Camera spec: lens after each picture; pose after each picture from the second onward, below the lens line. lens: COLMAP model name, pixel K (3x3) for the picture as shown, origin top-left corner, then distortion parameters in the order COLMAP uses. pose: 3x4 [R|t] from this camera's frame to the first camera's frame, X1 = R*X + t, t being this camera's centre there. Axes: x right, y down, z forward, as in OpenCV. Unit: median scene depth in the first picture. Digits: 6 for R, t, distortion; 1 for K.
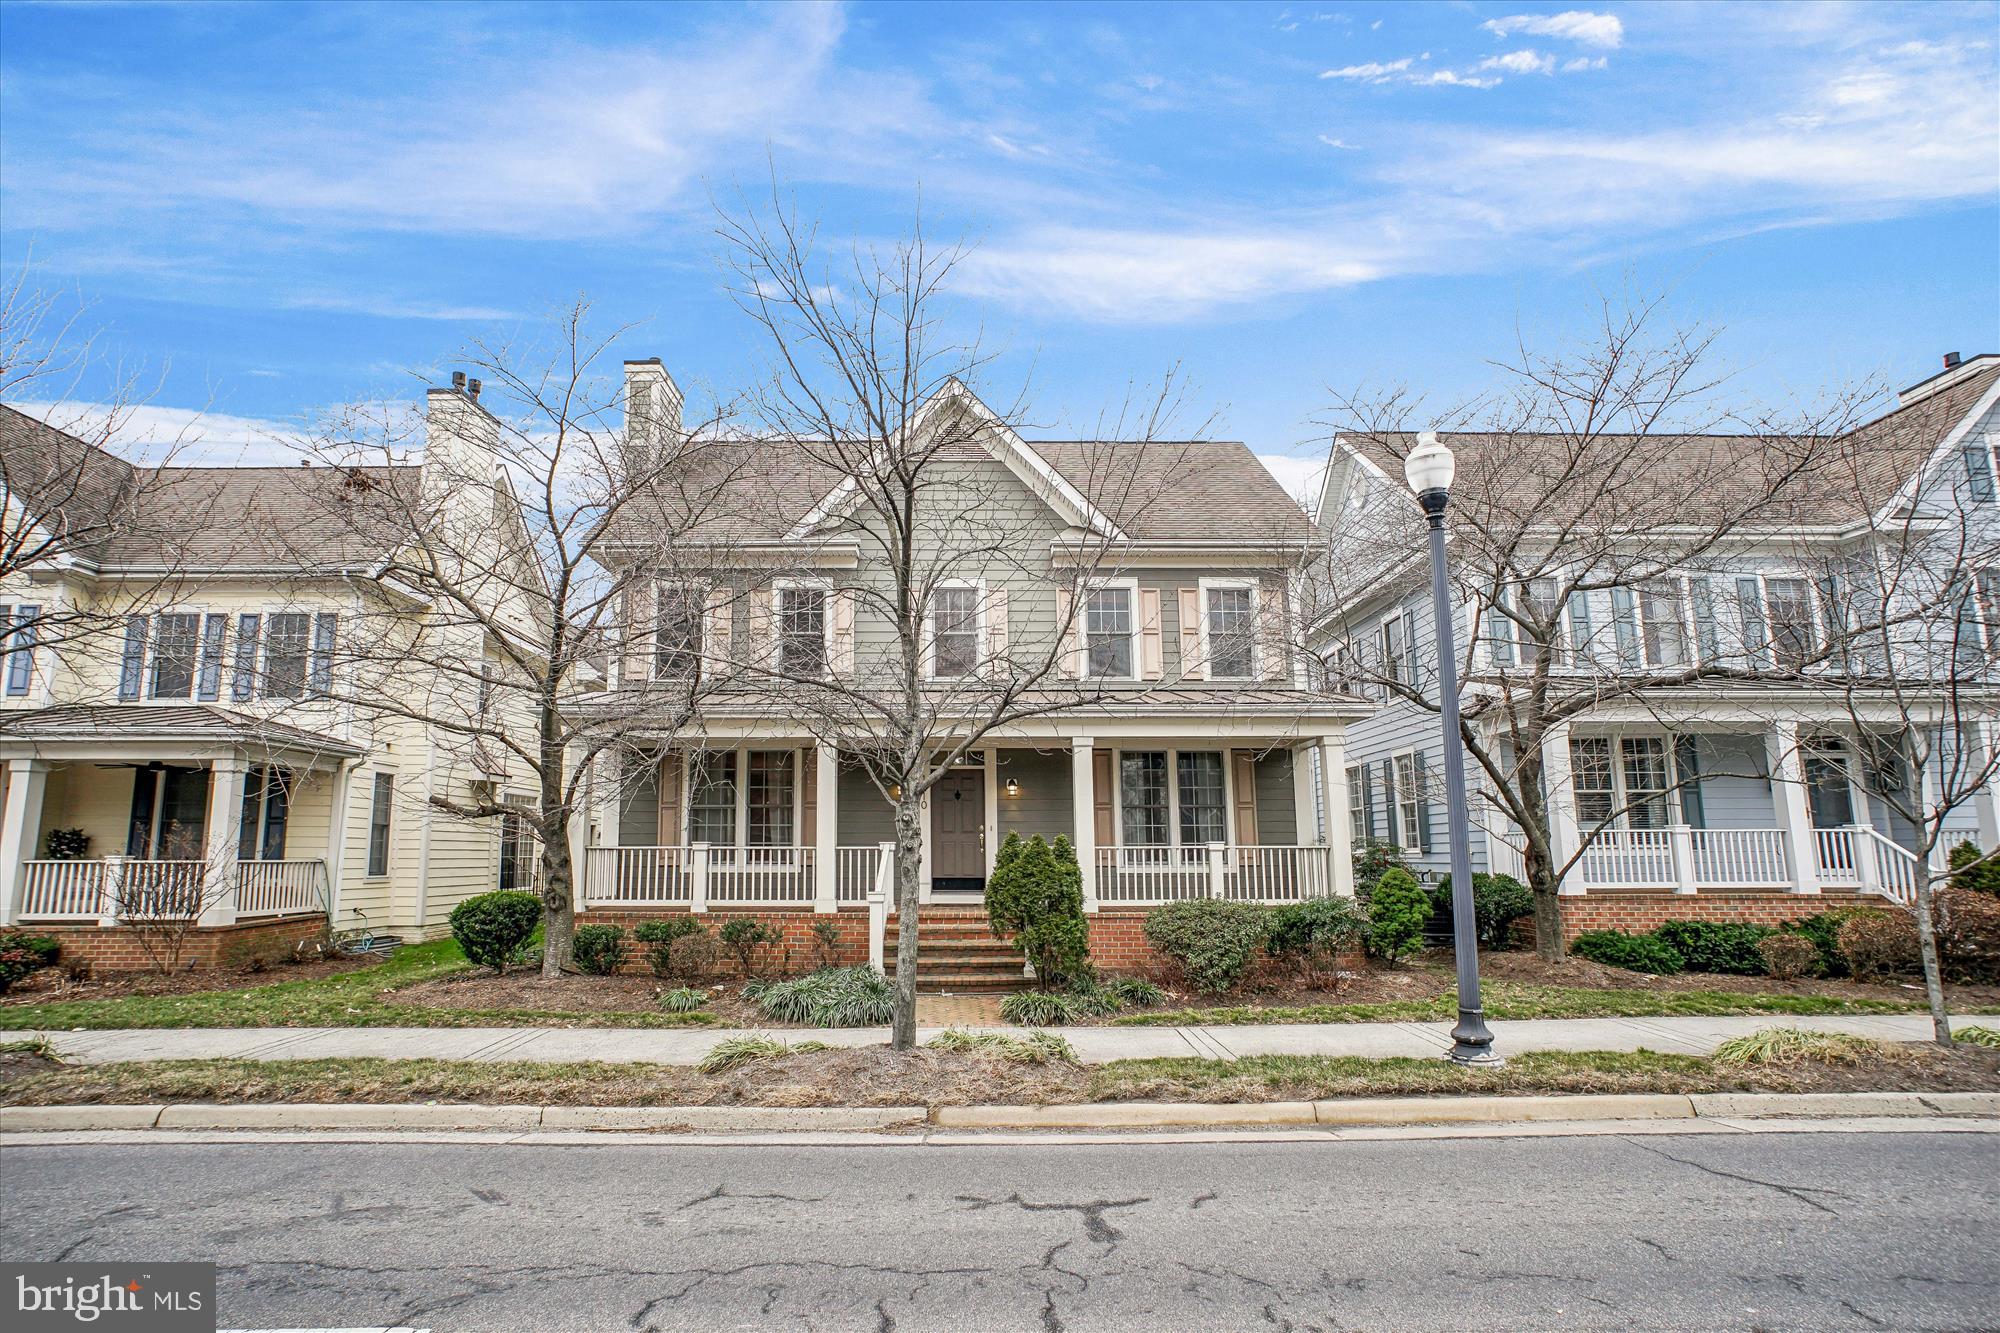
lens RADIAL K [[776.9, 0, 1000.4], [0, 776.9, 595.3], [0, 0, 1]] dist [-0.023104, 0.007115]
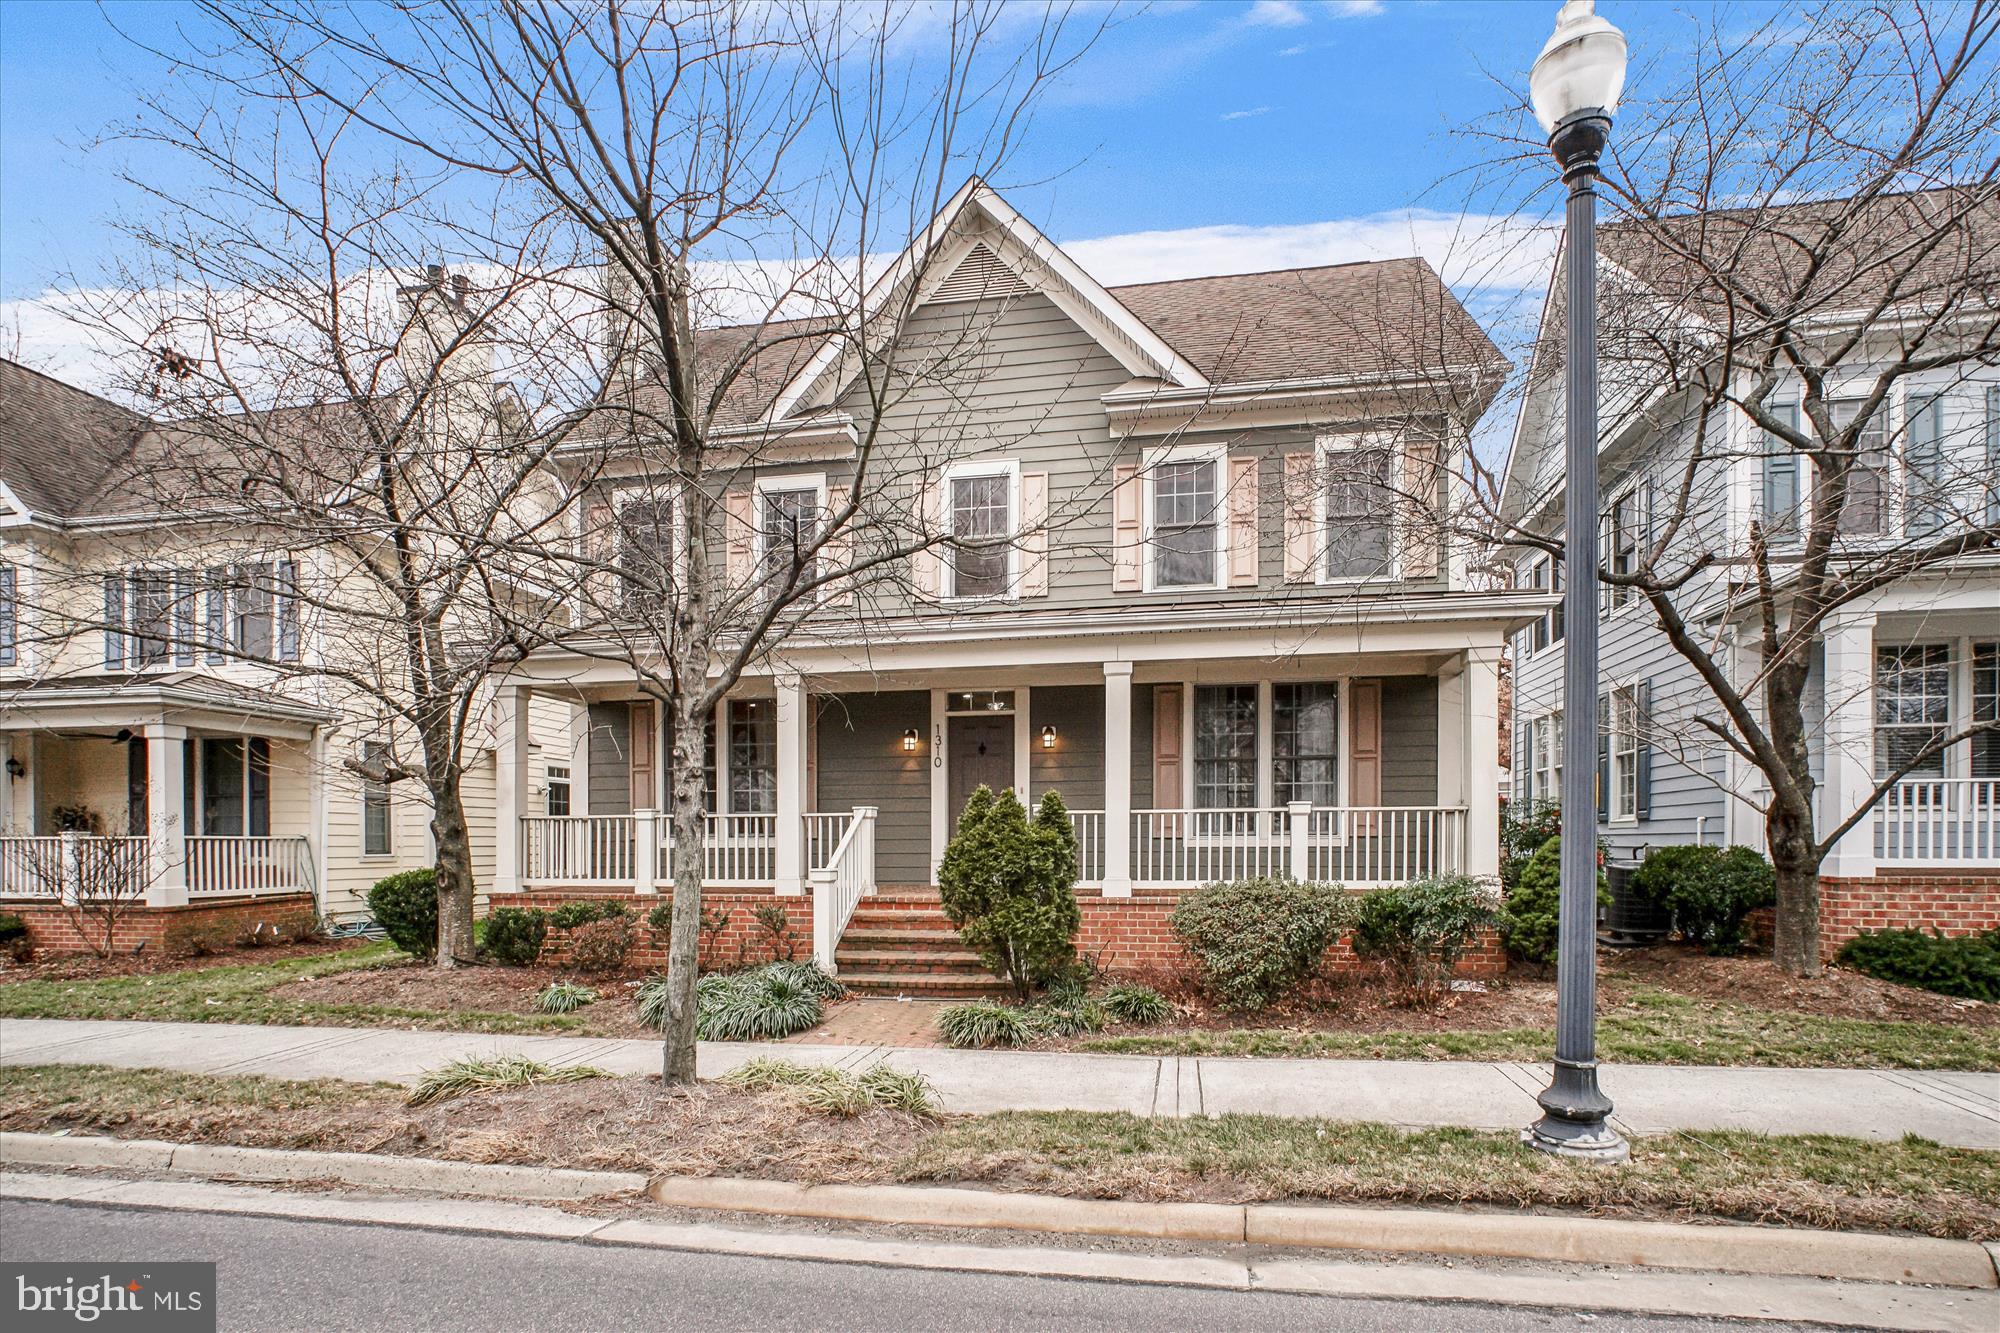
lens RADIAL K [[958.2, 0, 1001.8], [0, 958.2, 687.5], [0, 0, 1]] dist [-0.037401, 0.019685]
pose [[0.989890, -0.023457, -0.139882, 0.151849], [0.047056, 0.984685, 0.167872, 0.066762], [0.133802, -0.172757, 0.975834, 0.158031]]
